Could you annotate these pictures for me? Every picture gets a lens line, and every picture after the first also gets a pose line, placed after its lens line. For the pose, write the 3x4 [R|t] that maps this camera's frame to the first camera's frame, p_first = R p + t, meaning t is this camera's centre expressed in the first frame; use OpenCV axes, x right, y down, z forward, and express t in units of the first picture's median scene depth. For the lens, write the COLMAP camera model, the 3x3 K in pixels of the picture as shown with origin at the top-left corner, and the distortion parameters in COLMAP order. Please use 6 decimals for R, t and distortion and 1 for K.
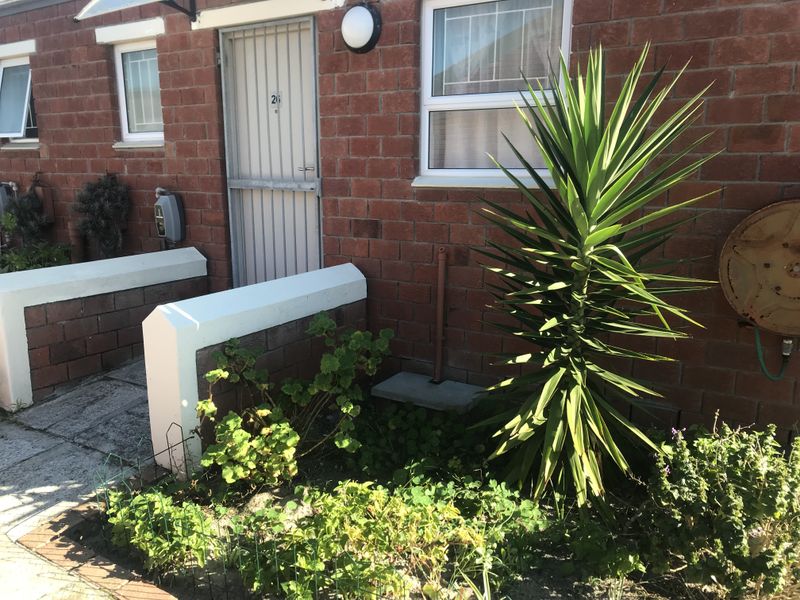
lens RADIAL K [[651.6, 0, 399.8], [0, 651.6, 305.8], [0, 0, 1]] dist [0.002131, -0.016039]
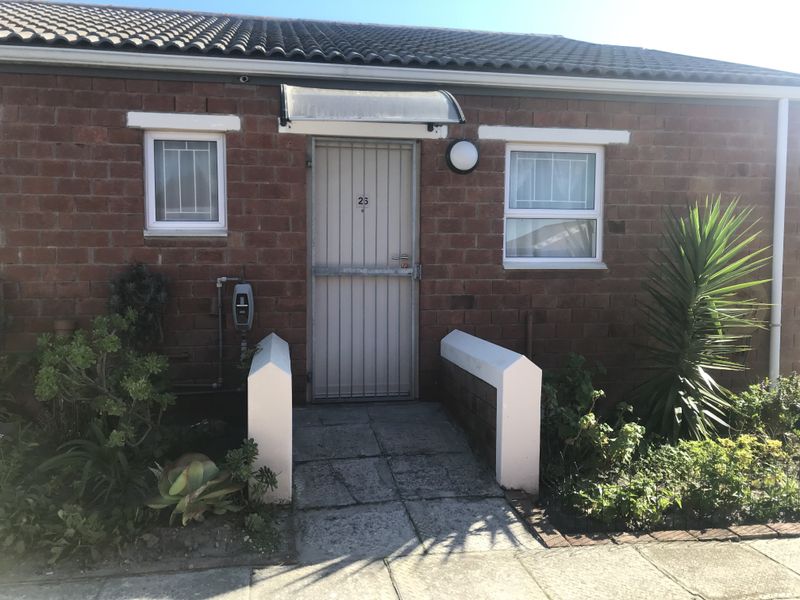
lens RADIAL K [[651.6, 0, 399.6], [0, 651.6, 296.8], [0, 0, 1]] dist [0.002131, -0.016039]
pose [[0.735233, -0.032540, 0.677033, -1.022733], [0.146630, 0.982831, -0.111997, -0.002534], [-0.661765, 0.181617, 0.727381, 0.136538]]
